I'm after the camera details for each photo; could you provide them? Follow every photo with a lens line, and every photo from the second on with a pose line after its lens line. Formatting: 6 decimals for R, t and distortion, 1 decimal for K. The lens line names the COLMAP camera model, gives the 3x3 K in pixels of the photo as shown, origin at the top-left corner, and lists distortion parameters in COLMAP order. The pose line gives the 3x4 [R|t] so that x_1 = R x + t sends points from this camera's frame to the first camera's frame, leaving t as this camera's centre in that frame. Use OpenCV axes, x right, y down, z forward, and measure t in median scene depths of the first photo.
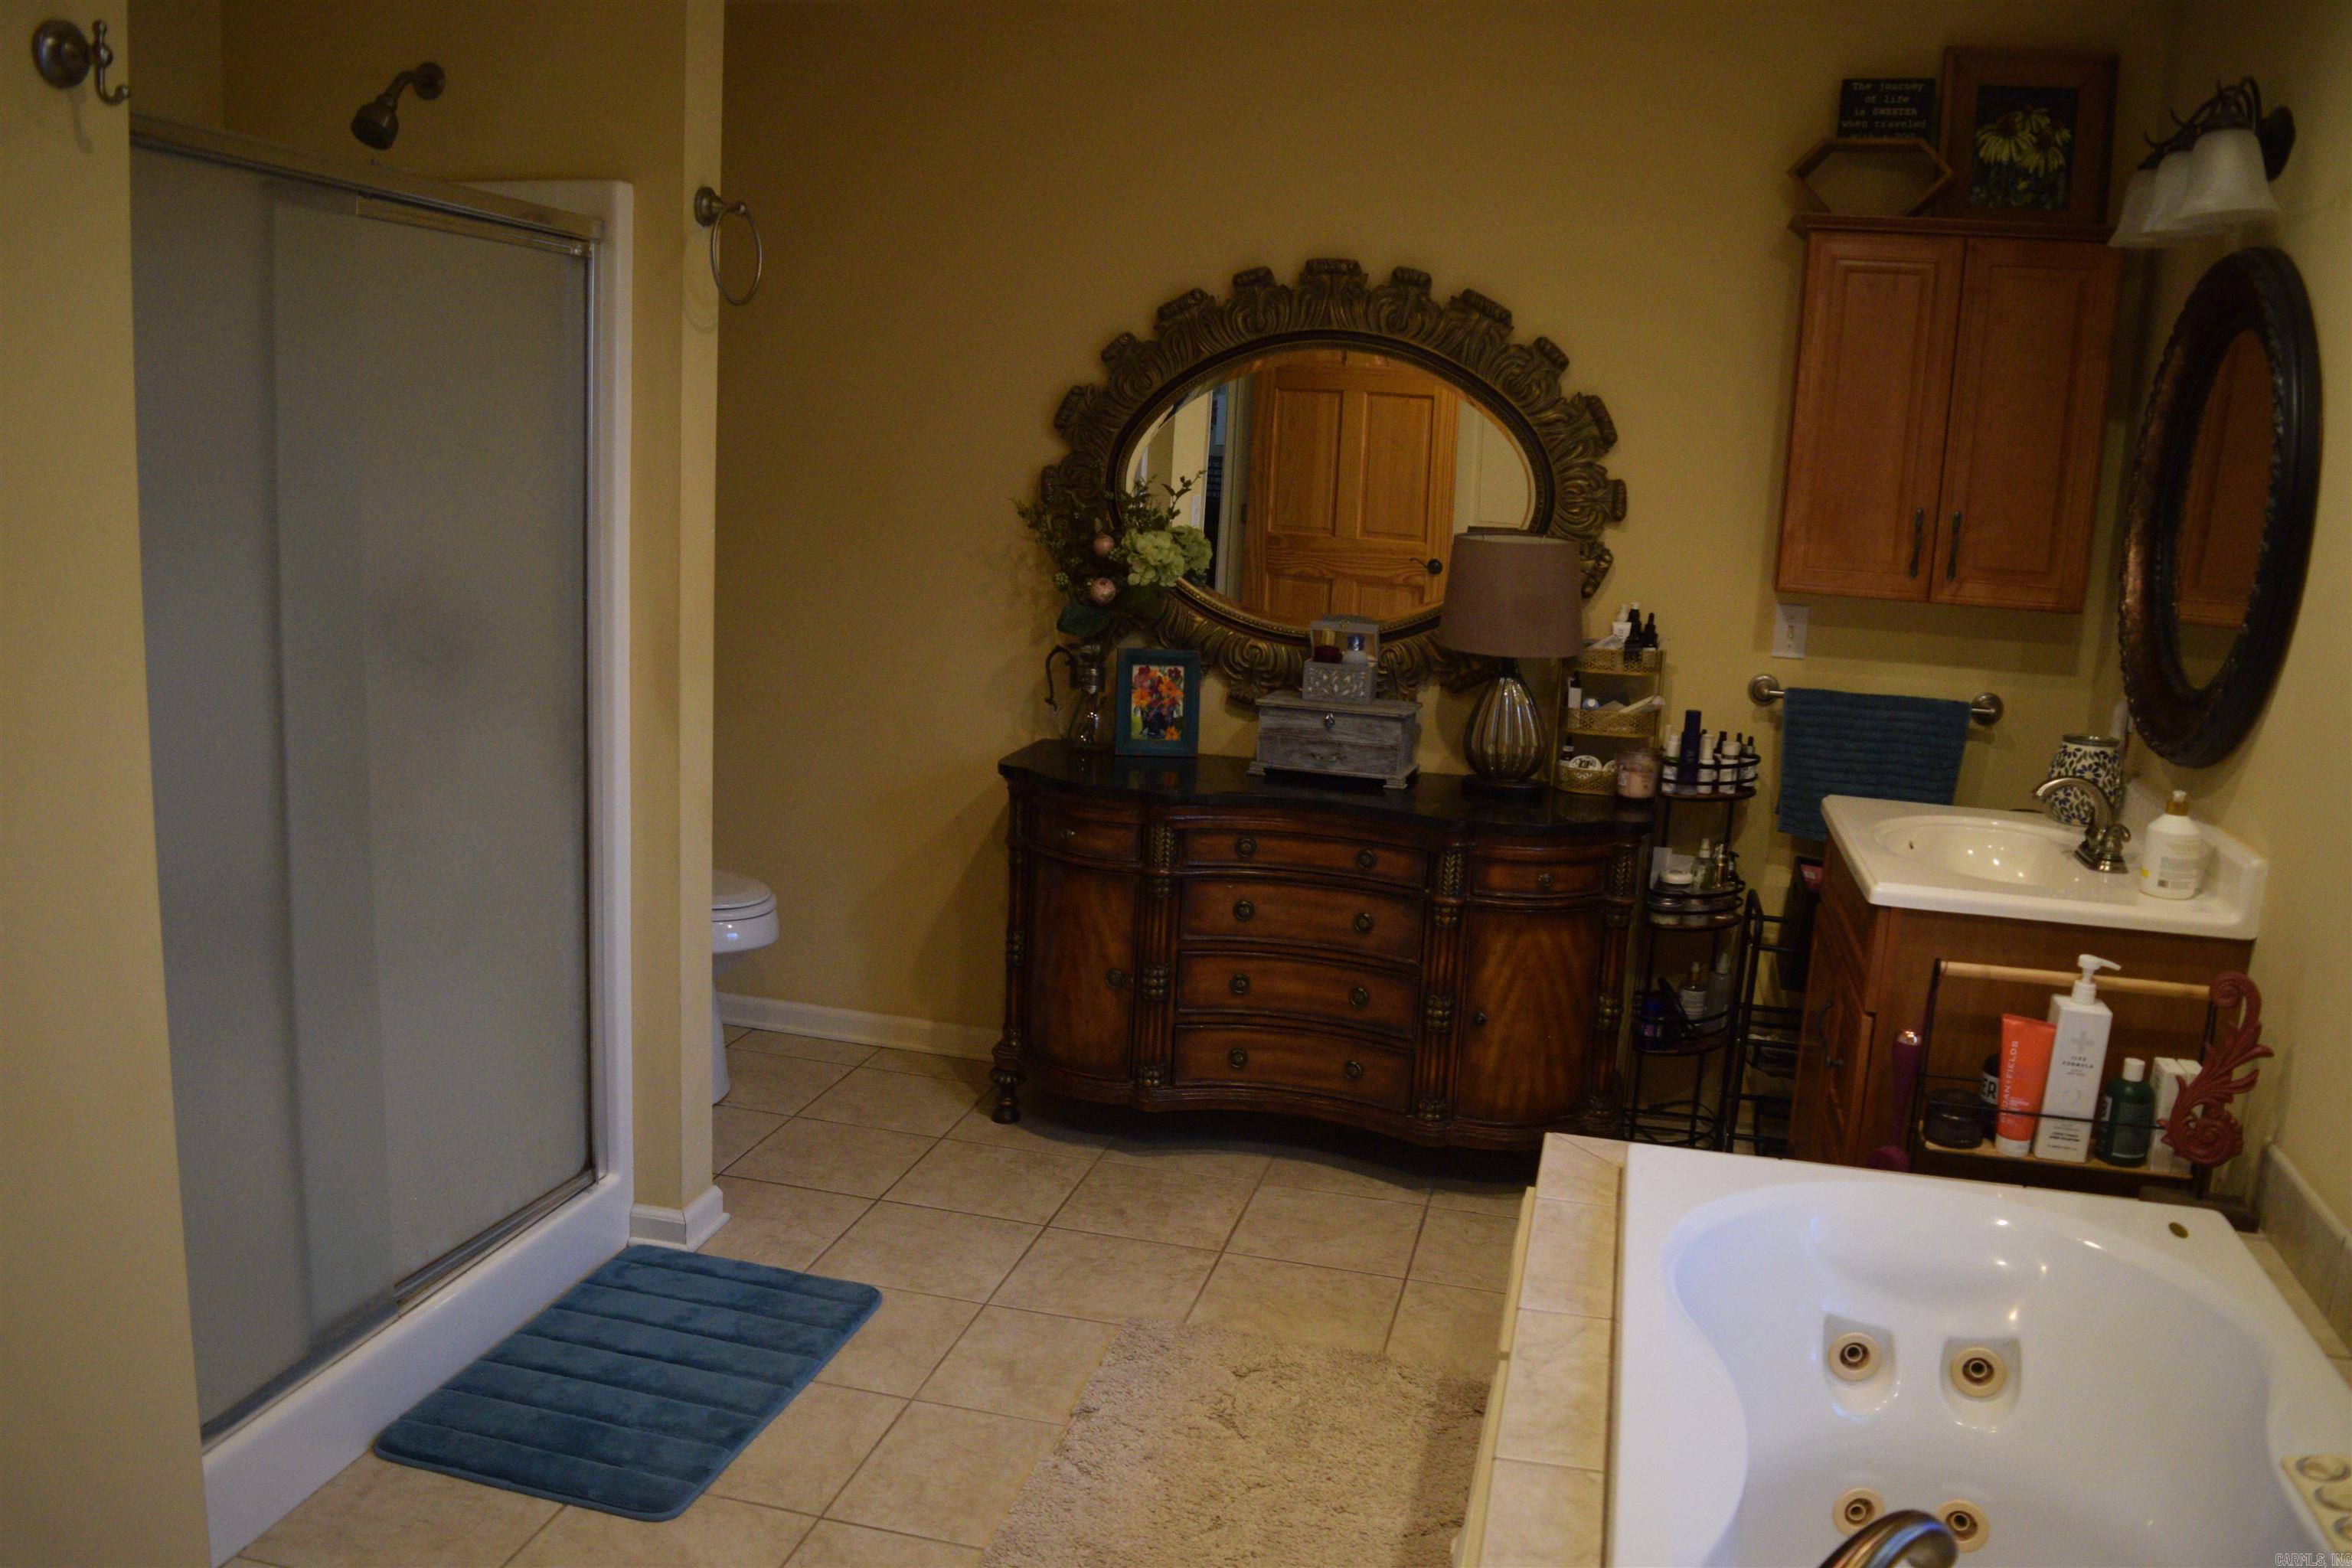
lens RADIAL K [[1843.4, 0, 1188.1], [0, 1843.4, 782.3], [0, 0, 1]] dist [-0.095462, 0.022520]
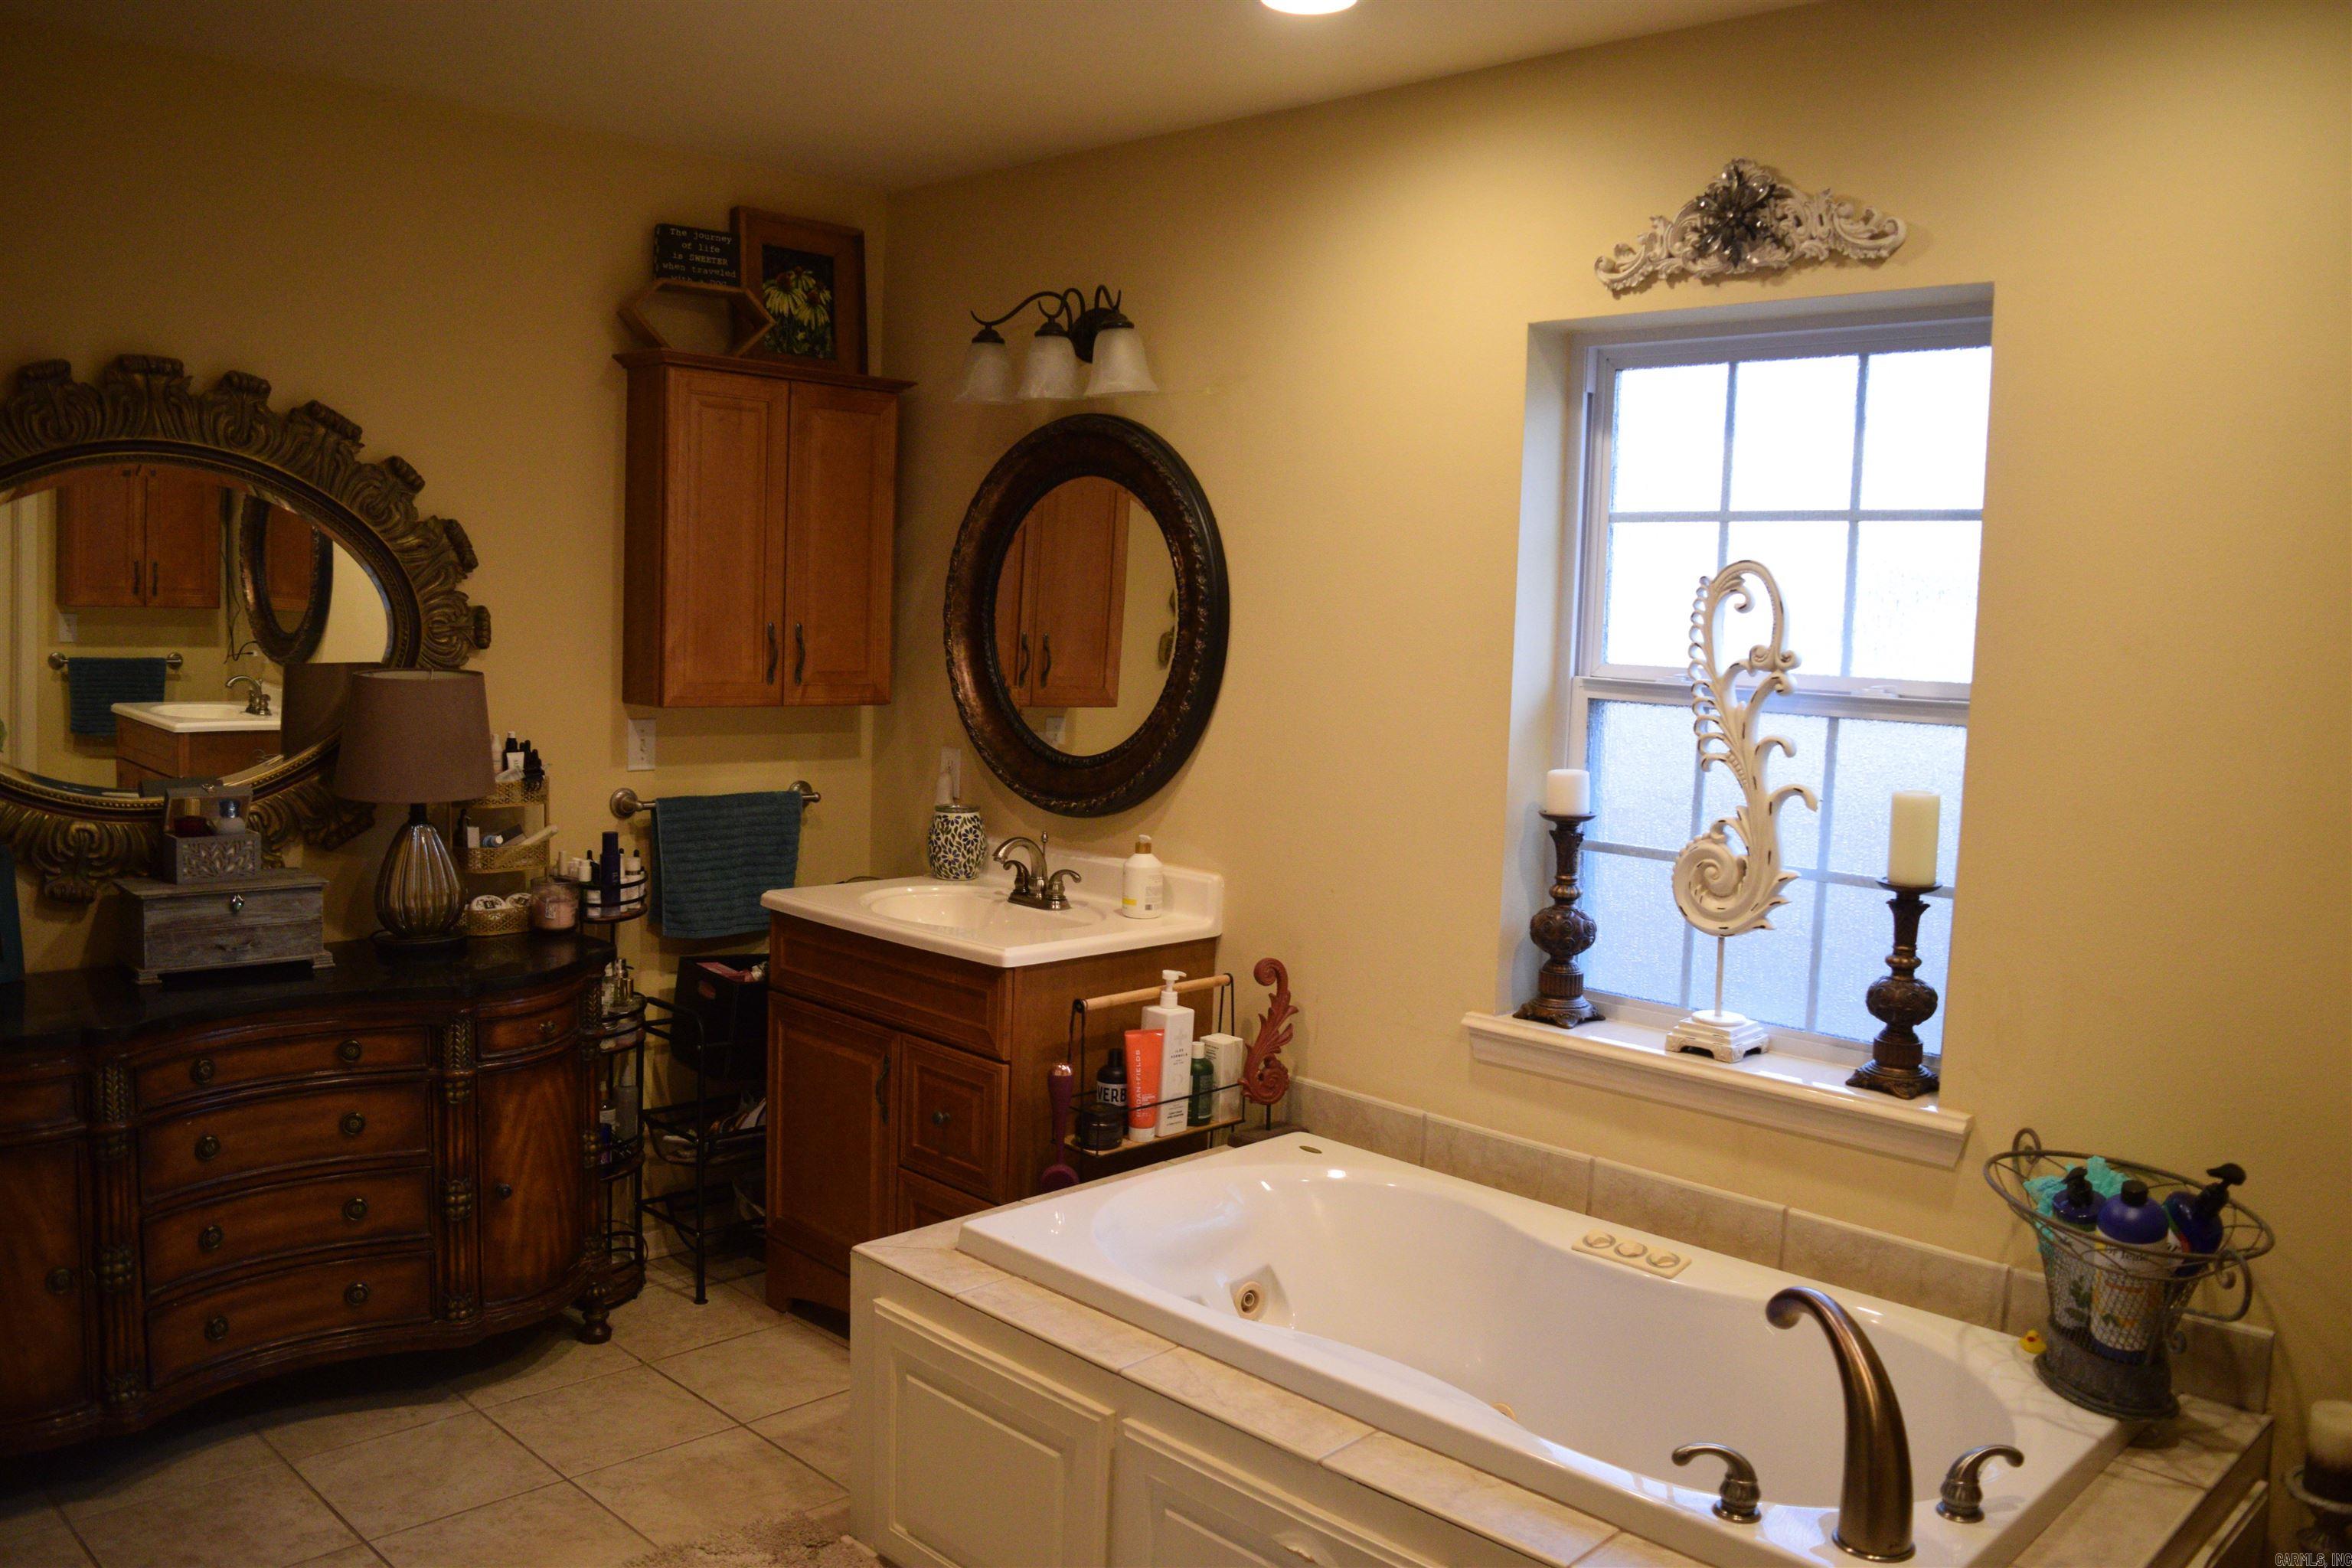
lens RADIAL K [[1843.4, 0, 1191.3], [0, 1843.4, 781.6], [0, 0, 1]] dist [-0.095462, 0.022520]
pose [[0.508864, -0.110150, 0.853771, -0.409653], [0.145706, 0.988491, 0.040687, -0.060163], [-0.848426, 0.103695, 0.519057, 0.202764]]
